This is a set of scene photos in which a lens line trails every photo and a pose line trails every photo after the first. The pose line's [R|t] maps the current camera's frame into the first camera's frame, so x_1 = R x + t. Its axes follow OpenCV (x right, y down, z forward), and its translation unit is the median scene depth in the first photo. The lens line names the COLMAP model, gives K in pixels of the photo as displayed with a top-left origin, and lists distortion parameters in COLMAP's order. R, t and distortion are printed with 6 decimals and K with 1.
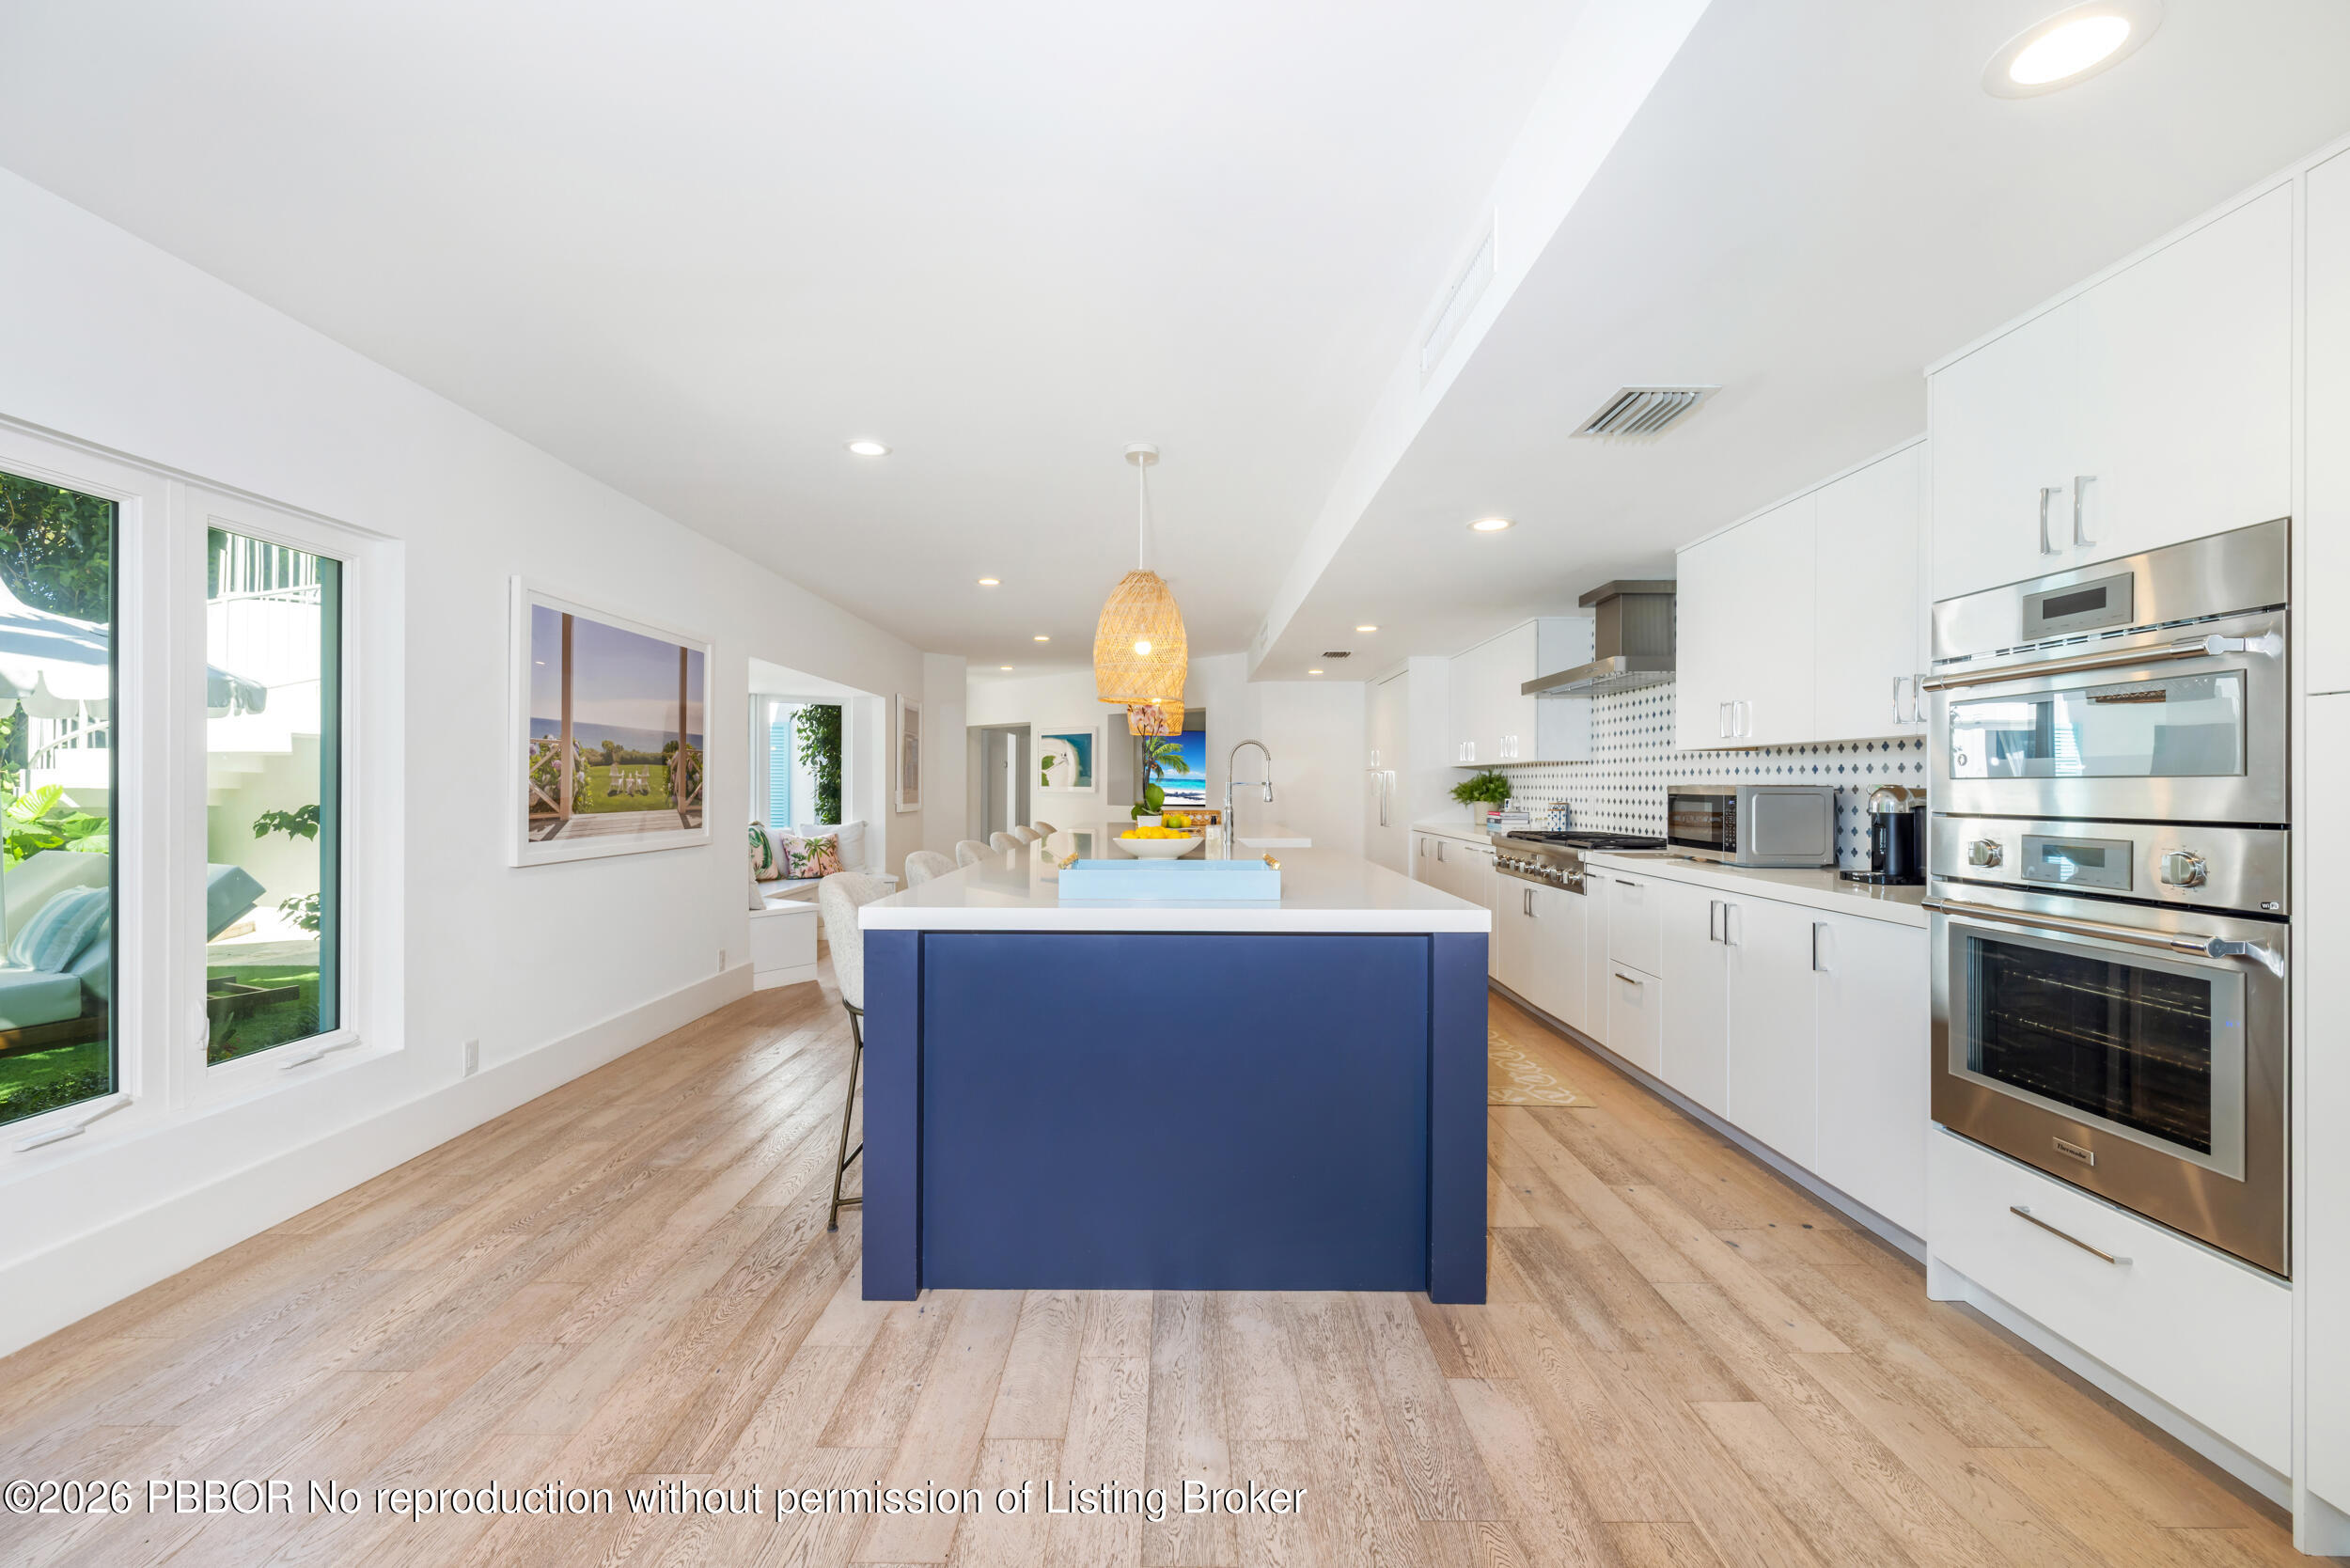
lens RADIAL K [[1045.6, 0, 1165.3], [0, 1045.6, 780.6], [0, 0, 1]] dist [-0.000986, -0.000003]
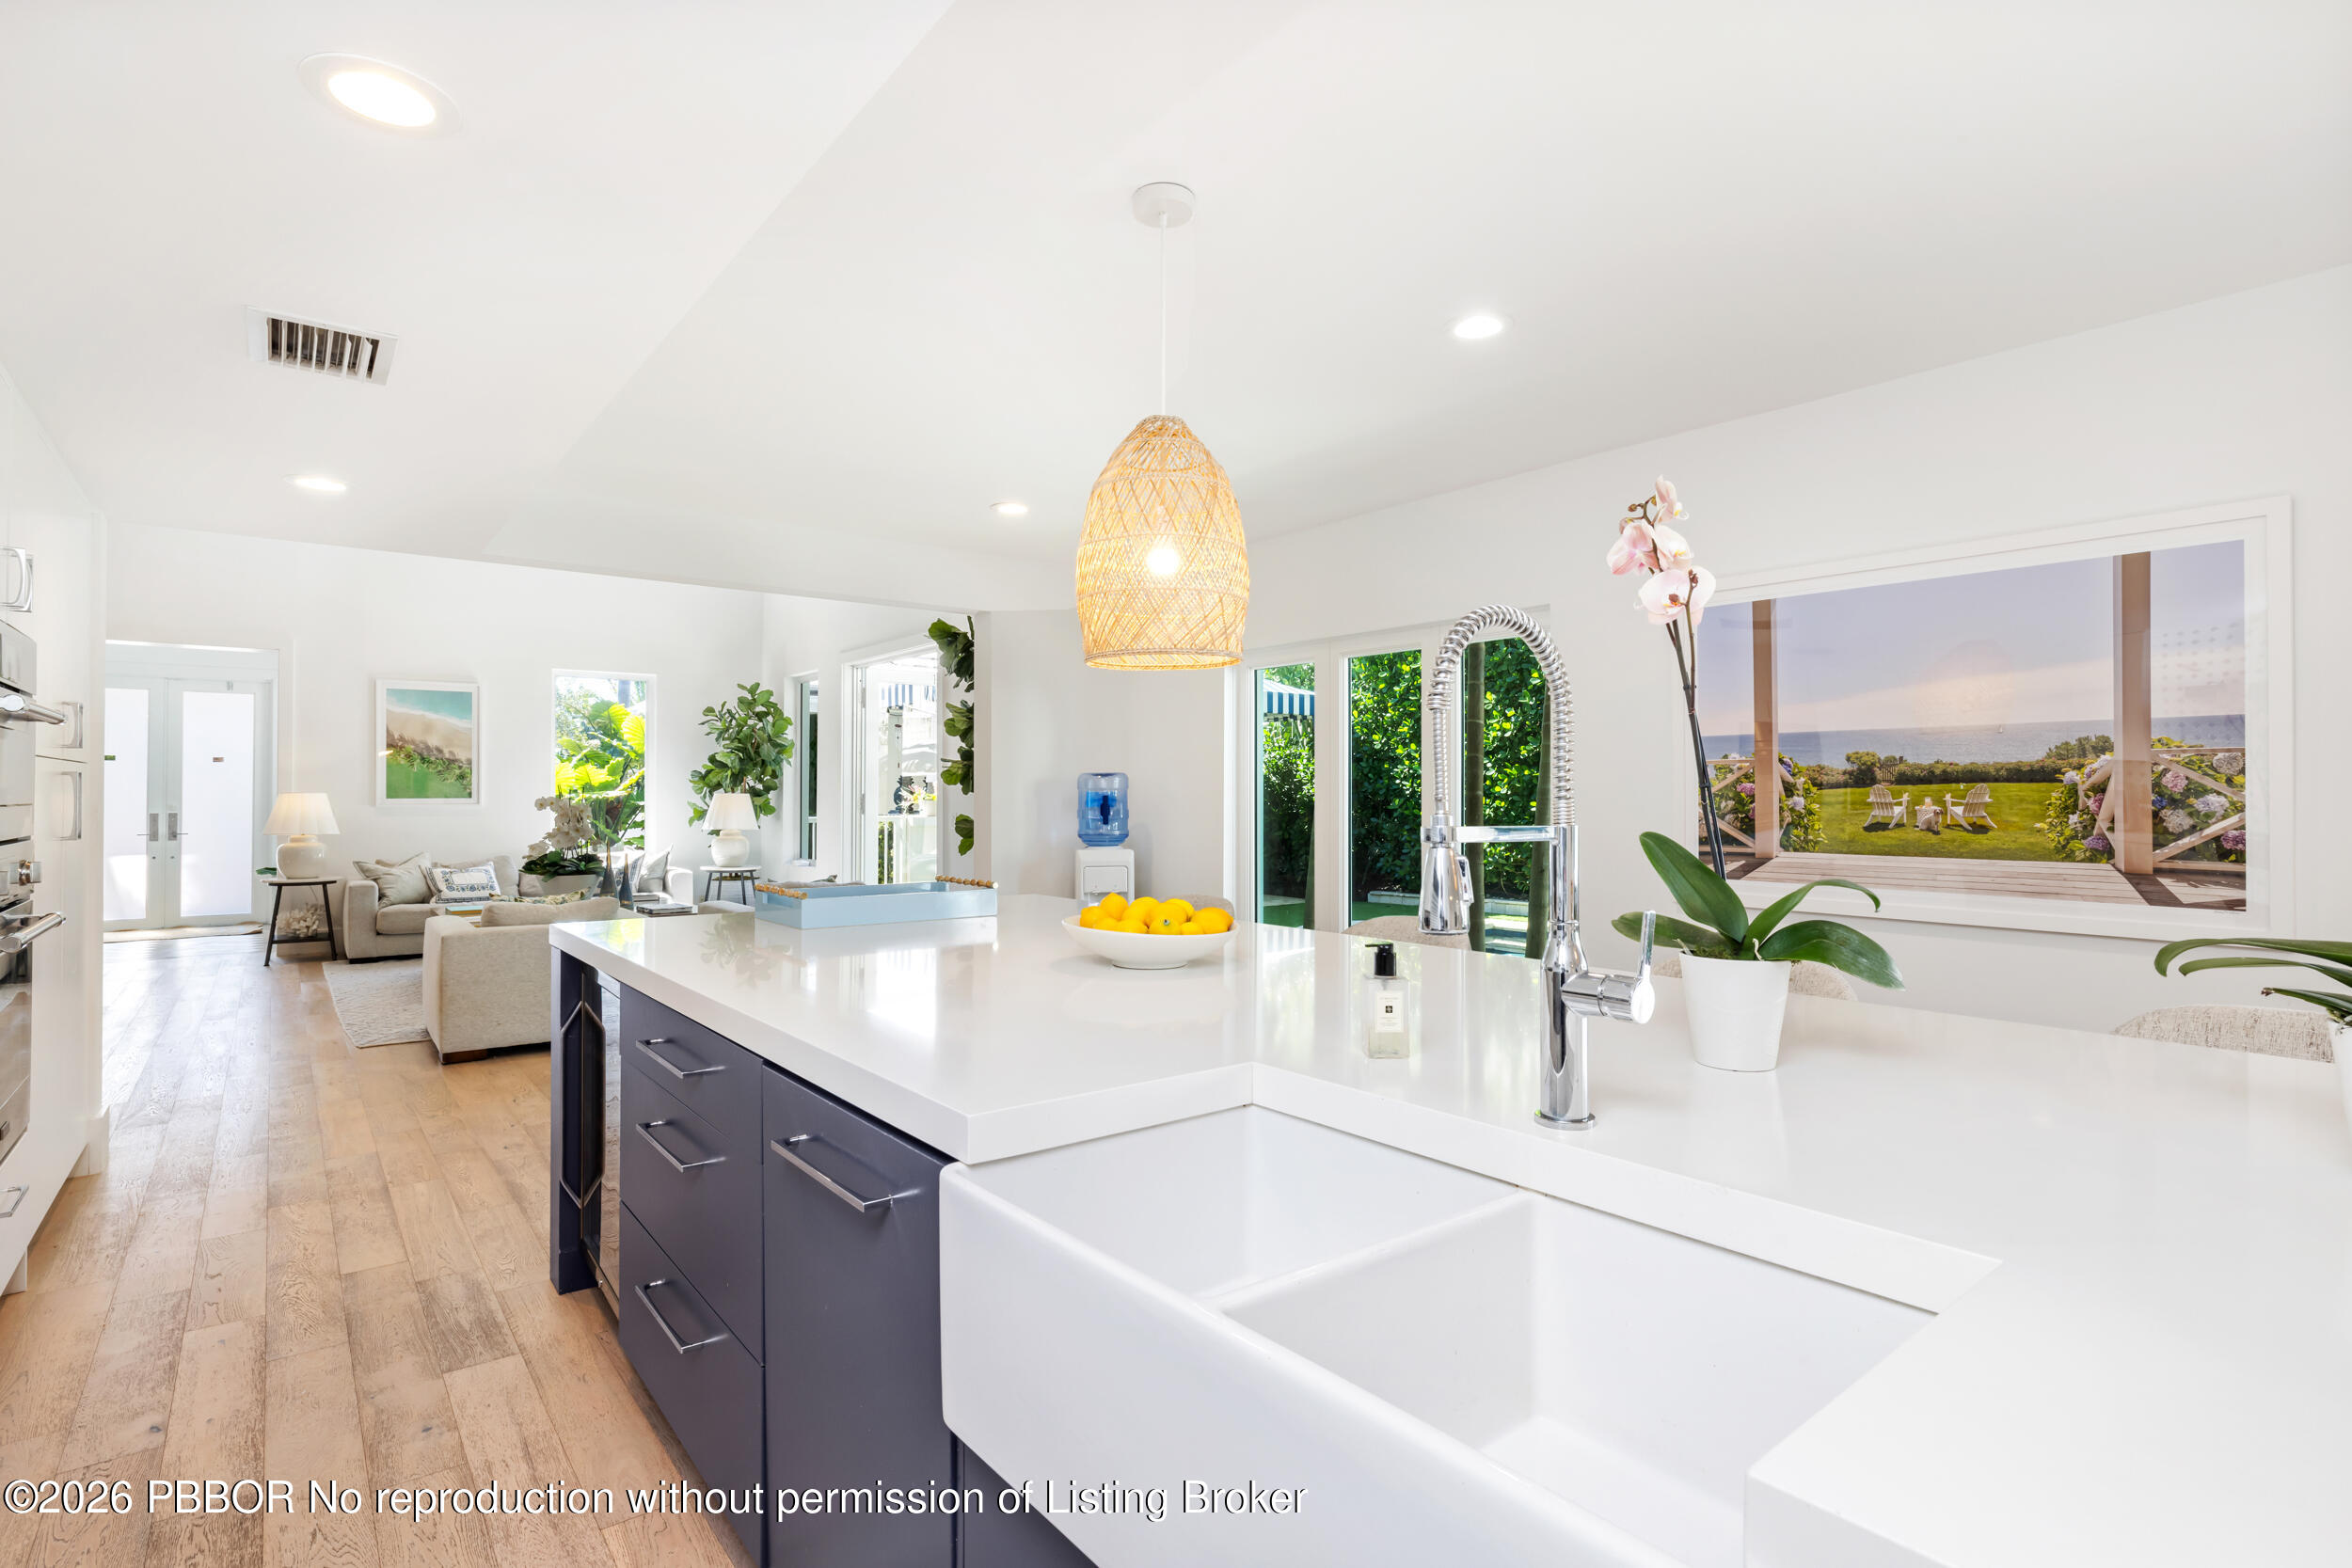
lens RADIAL K [[1047.3, 0, 1154.9], [0, 1047.3, 793.7], [0, 0, 1]] dist [-0.001472, -0.000231]
pose [[-0.771520, -0.003791, -0.636194, 0.309116], [0.002213, 0.999960, -0.008643, -0.005308], [0.636202, -0.008075, -0.771481, 1.351834]]
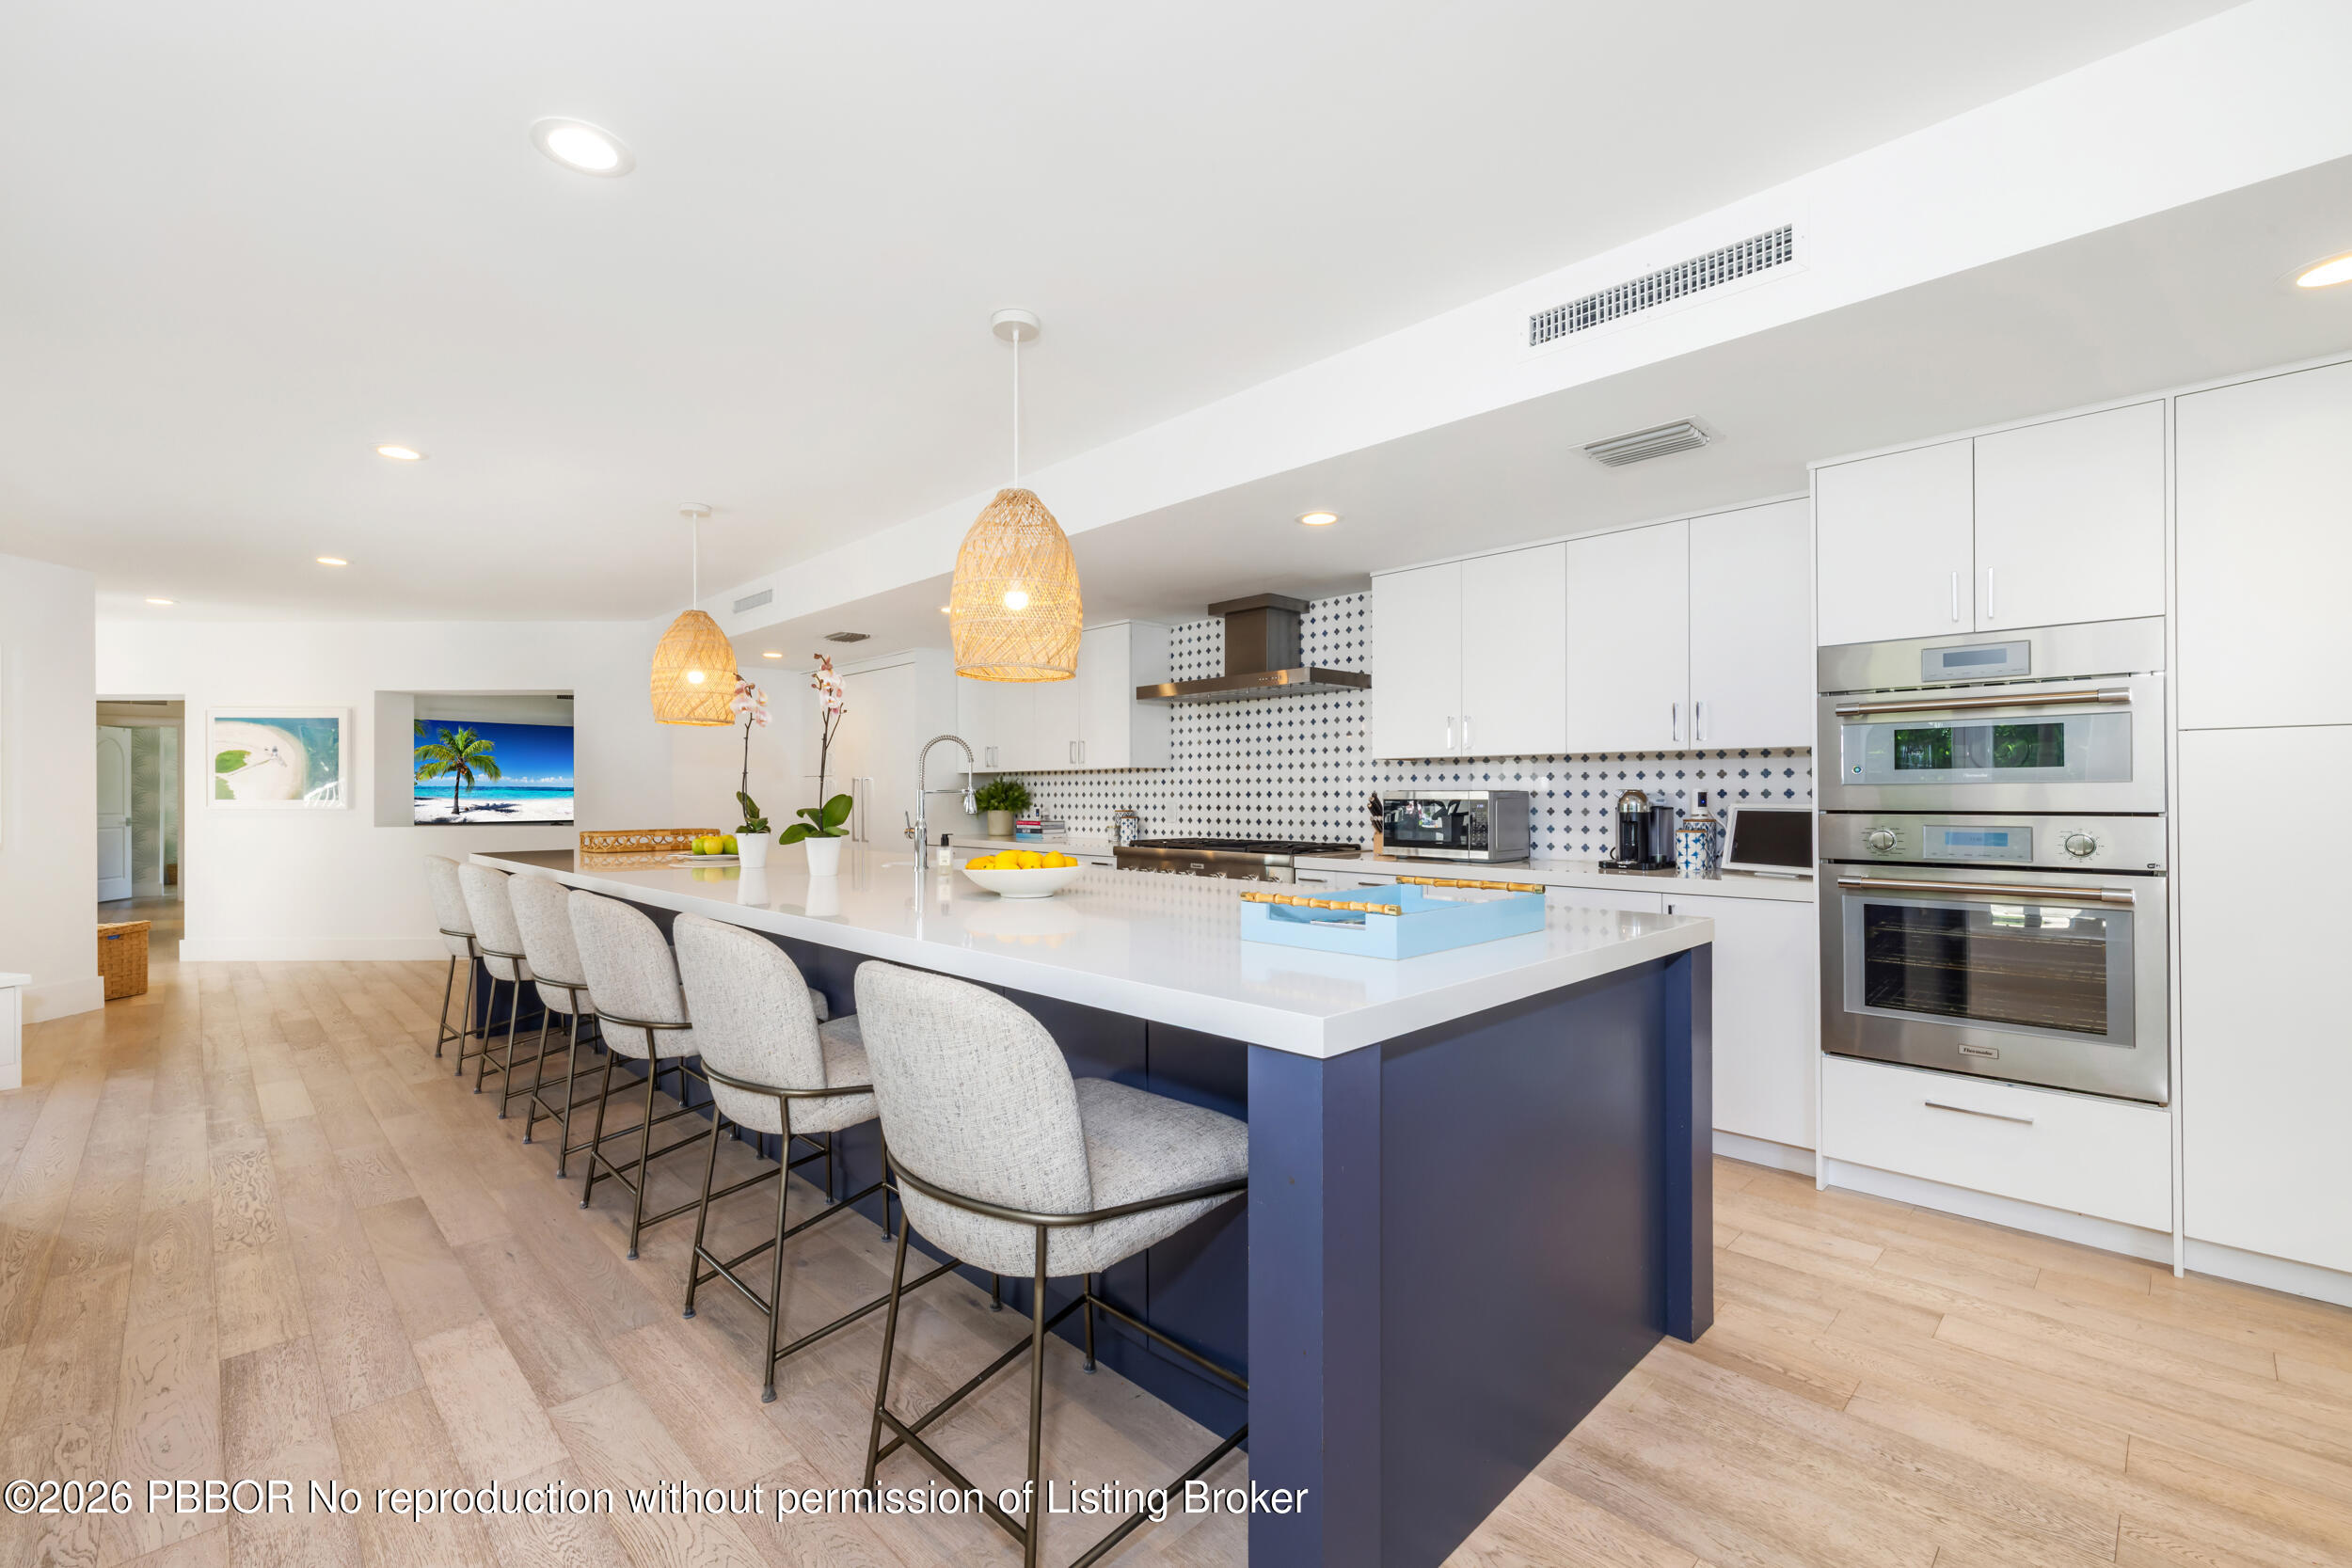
lens RADIAL K [[1046.3, 0, 1180.0], [0, 1046.3, 781.9], [0, 0, 1]] dist [-0.000986, -0.000003]
pose [[0.691572, 0.002455, 0.722303, -0.435628], [0.003069, 0.999975, -0.006337, 0.000758], [-0.722301, 0.006600, 0.691547, 0.401153]]
